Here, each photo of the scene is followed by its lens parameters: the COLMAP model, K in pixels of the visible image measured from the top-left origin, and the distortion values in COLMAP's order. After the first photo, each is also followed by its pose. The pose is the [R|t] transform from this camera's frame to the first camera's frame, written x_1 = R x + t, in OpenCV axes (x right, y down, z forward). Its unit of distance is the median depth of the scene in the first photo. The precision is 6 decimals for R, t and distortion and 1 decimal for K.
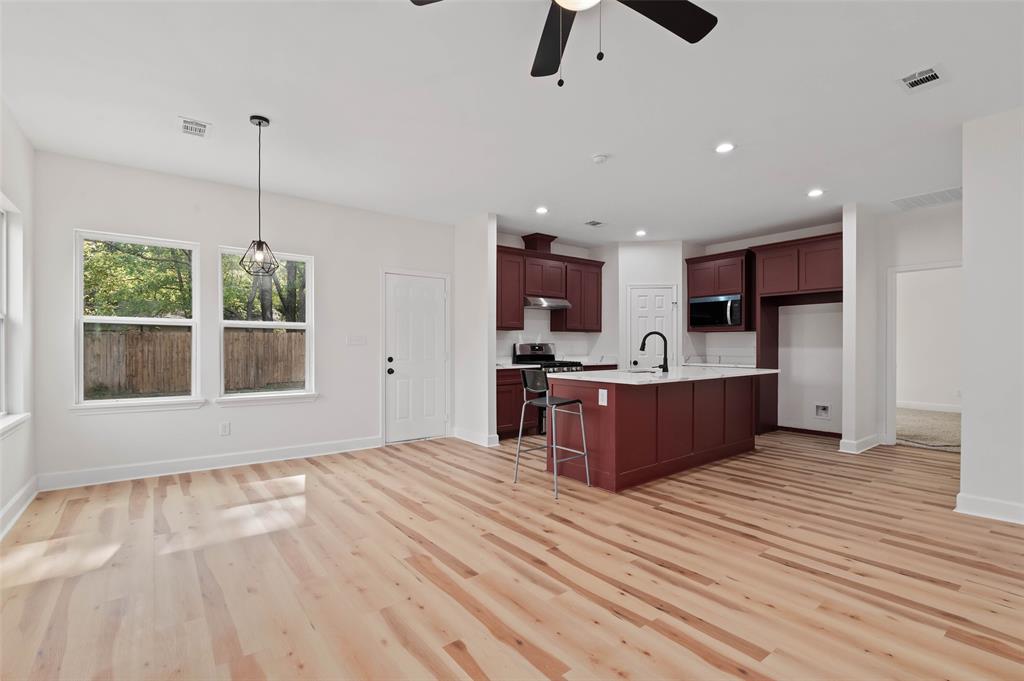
lens RADIAL K [[472.4, 0, 512.3], [0, 472.4, 347.6], [0, 0, 1]] dist [-0.008843, -0.000677]
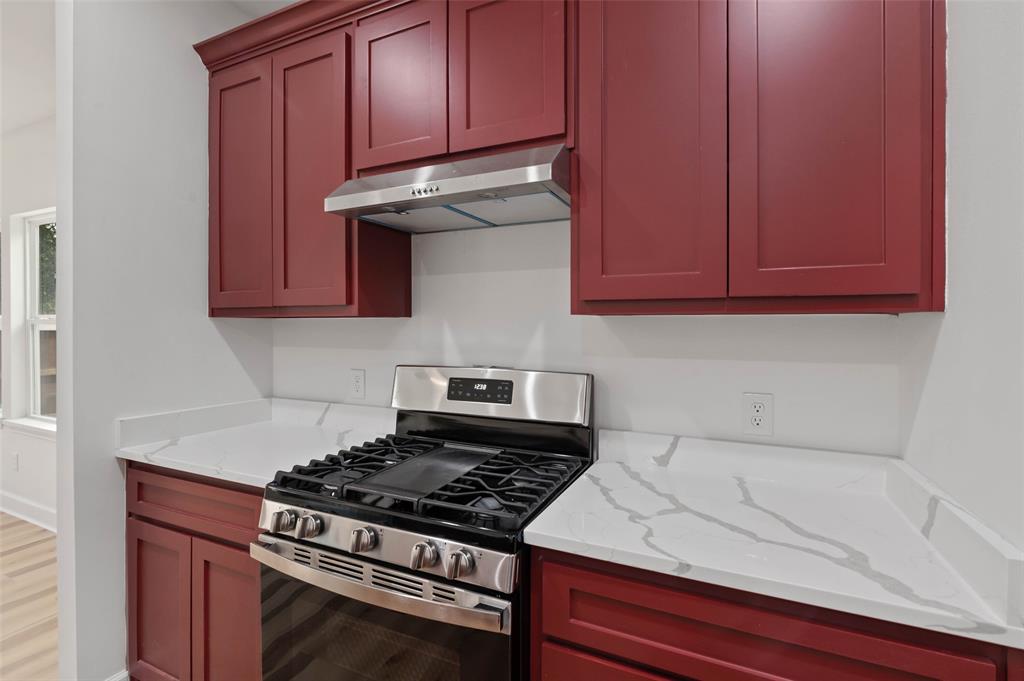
lens RADIAL K [[483.4, 0, 513.3], [0, 483.4, 335.7], [0, 0, 1]] dist [-0.004329, -0.000743]
pose [[0.456148, 0.016493, -0.889751, 0.325782], [-0.006968, 0.999864, 0.014962, -0.034320], [0.889877, -0.000625, 0.456201, 1.075930]]
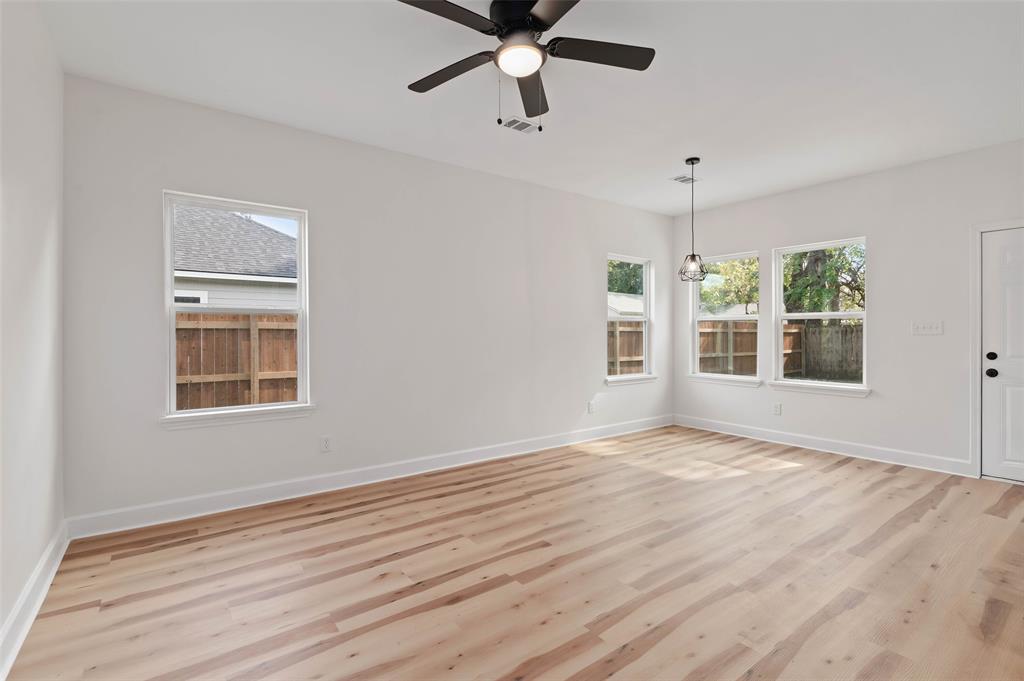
lens RADIAL K [[470.2, 0, 507.5], [0, 470.2, 339.6], [0, 0, 1]] dist [-0.001372, 0.000088]
pose [[-0.022174, 0.013127, -0.999668, 0.439925], [-0.001301, 0.999913, 0.013160, -0.006892], [0.999753, 0.001592, -0.022155, 0.301595]]
